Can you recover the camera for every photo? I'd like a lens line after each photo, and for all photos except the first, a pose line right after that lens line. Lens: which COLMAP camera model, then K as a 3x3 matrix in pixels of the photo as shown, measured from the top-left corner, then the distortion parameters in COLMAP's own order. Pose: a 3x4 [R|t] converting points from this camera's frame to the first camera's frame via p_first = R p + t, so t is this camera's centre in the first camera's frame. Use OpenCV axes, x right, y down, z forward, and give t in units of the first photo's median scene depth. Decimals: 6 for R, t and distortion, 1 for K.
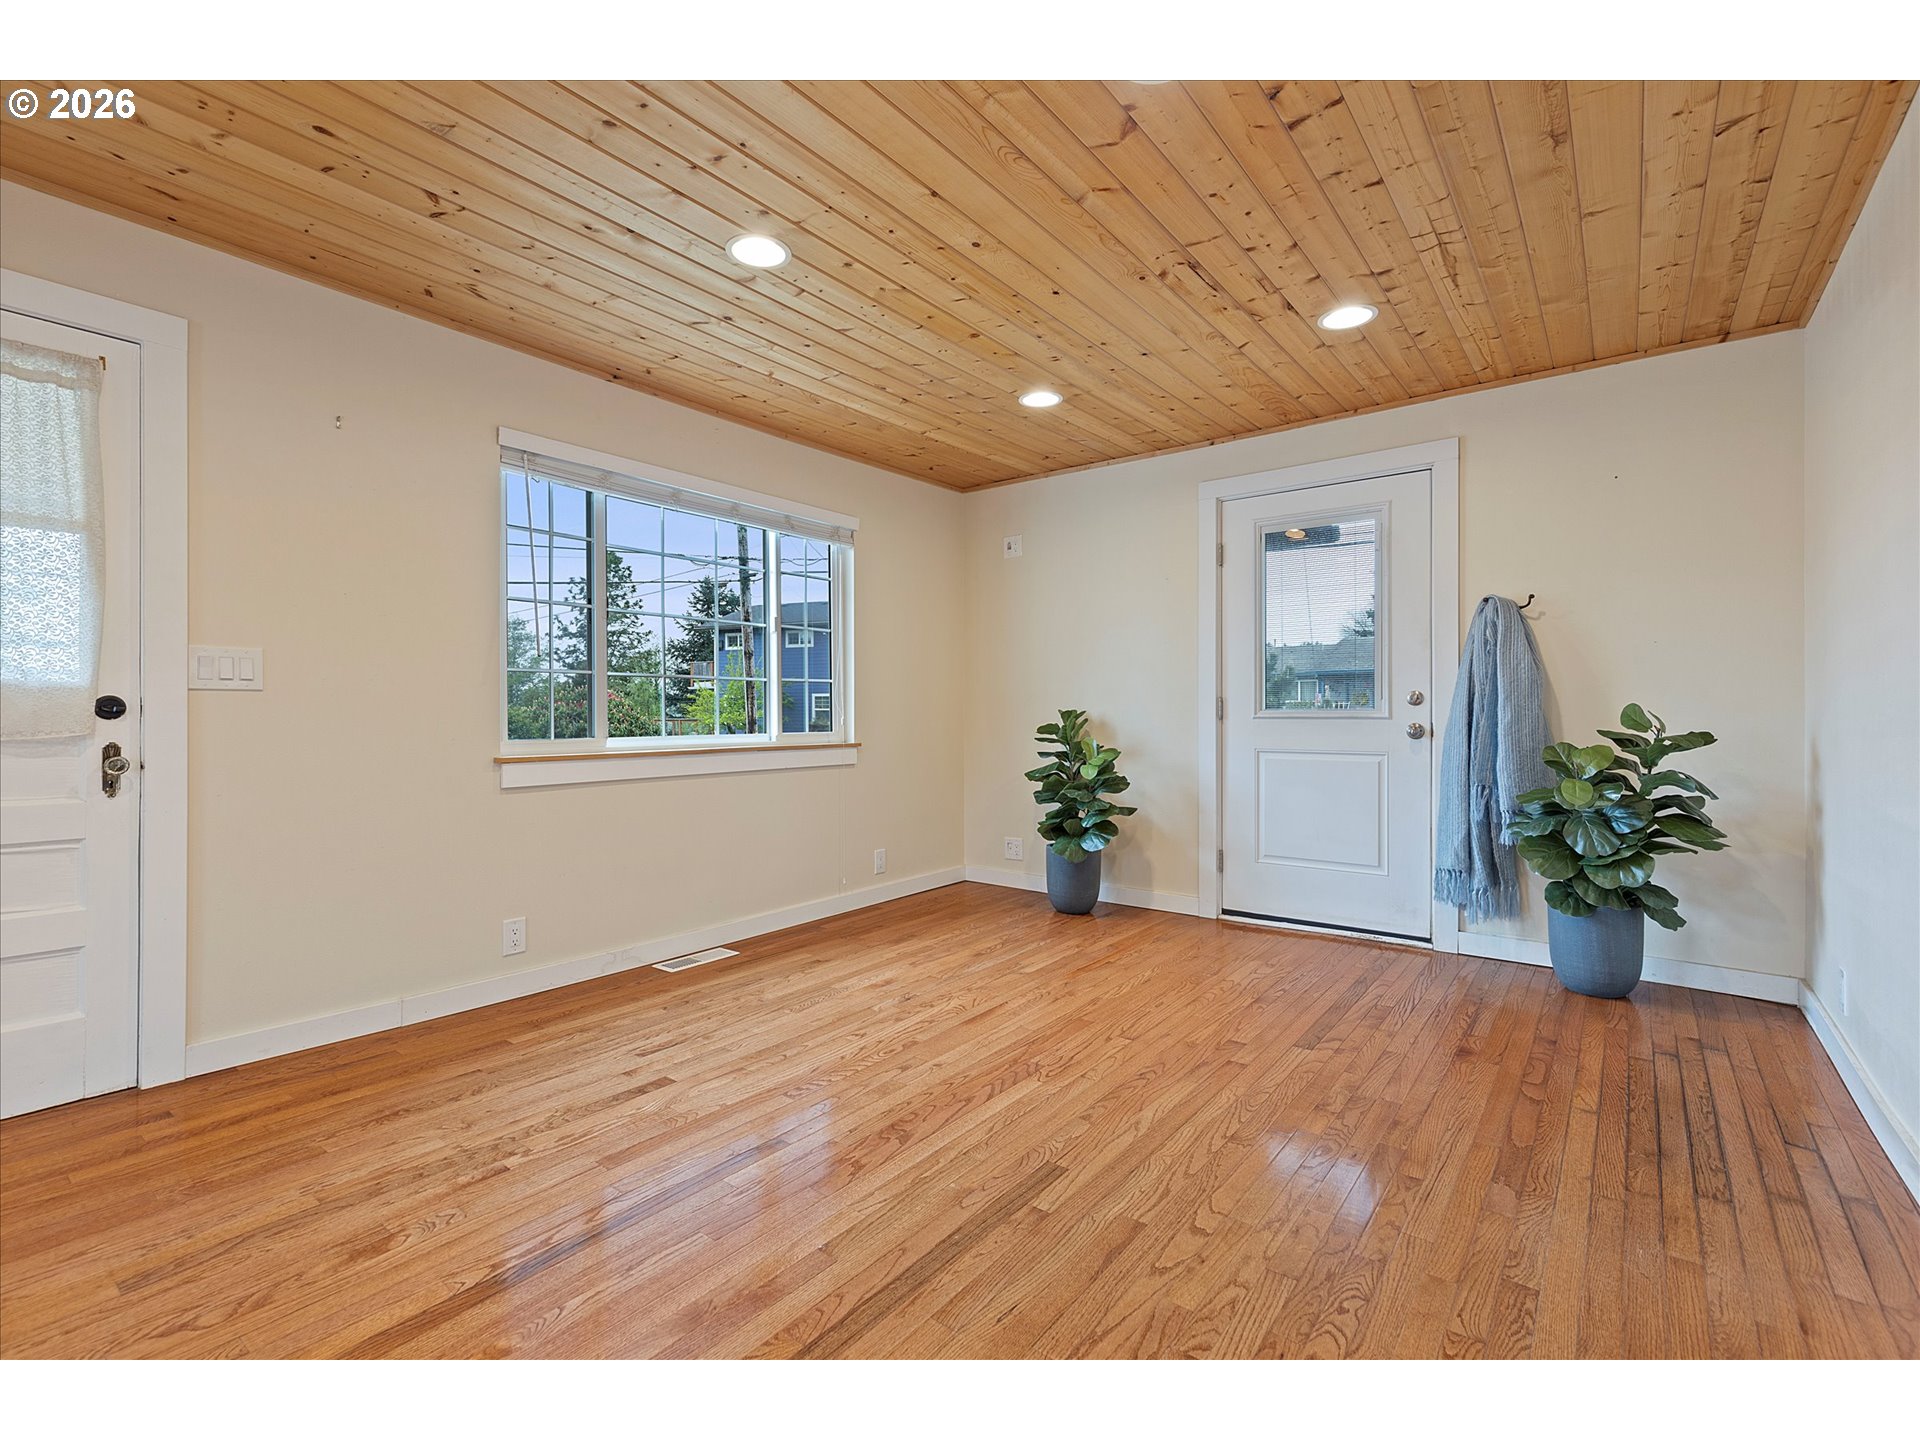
lens RADIAL K [[864.3, 0, 862.6], [0, 864.3, 711.8], [0, 0, 1]] dist [0.009452, -0.000325]
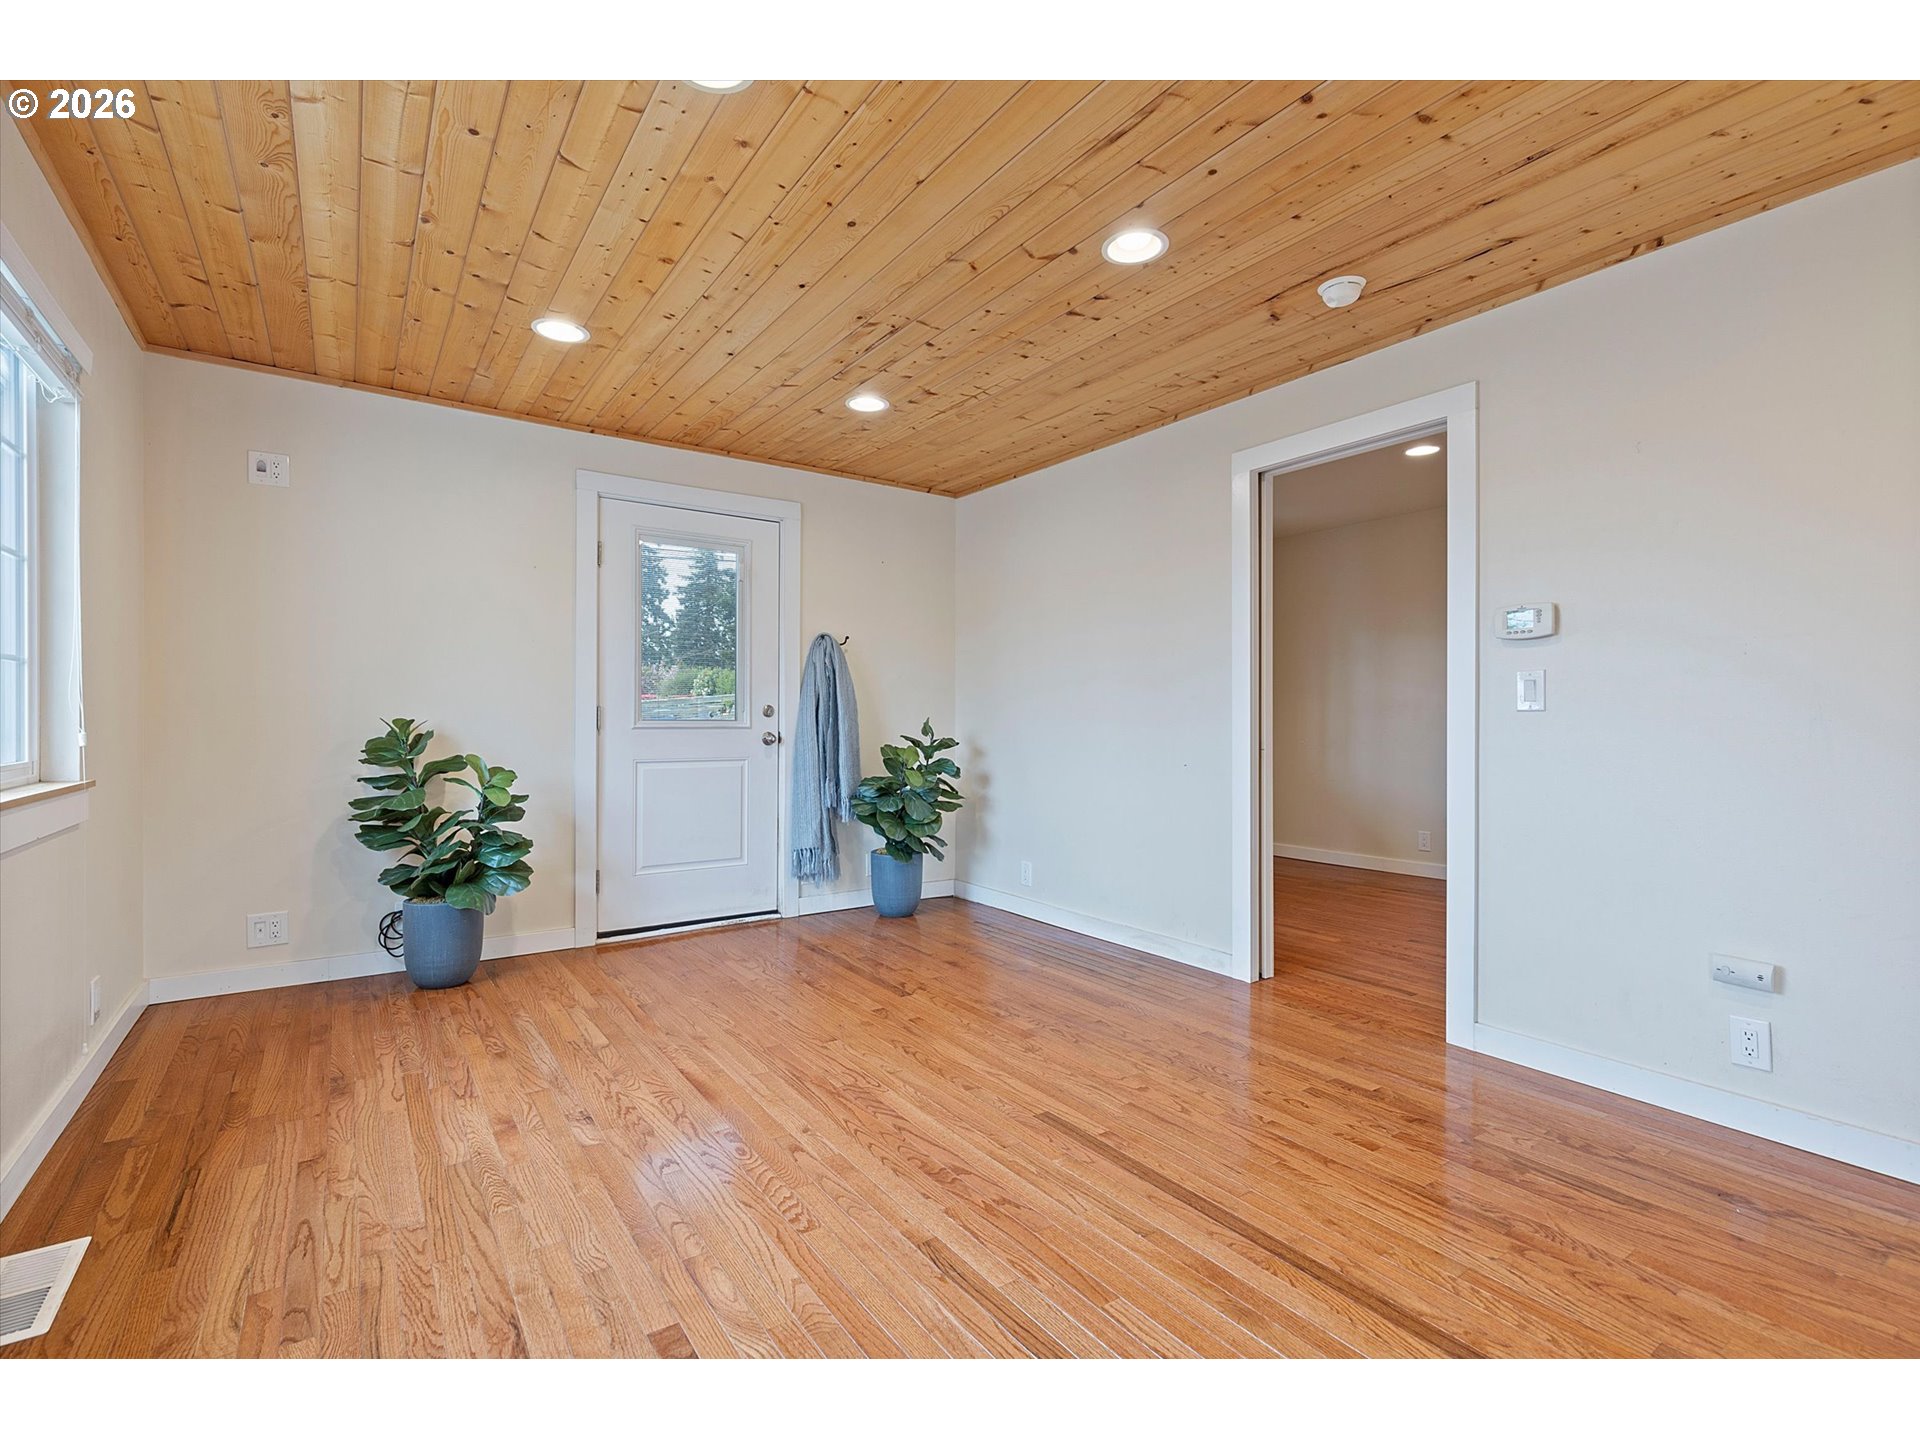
lens RADIAL K [[907.0, 0, 1011.6], [0, 907.0, 721.7], [0, 0, 1]] dist [0.015021, -0.000400]
pose [[0.227800, 0.000000, 0.973708, -0.578547], [-0.004096, 0.999991, 0.000958, -0.004538], [-0.973699, -0.004207, 0.227798, 0.448979]]
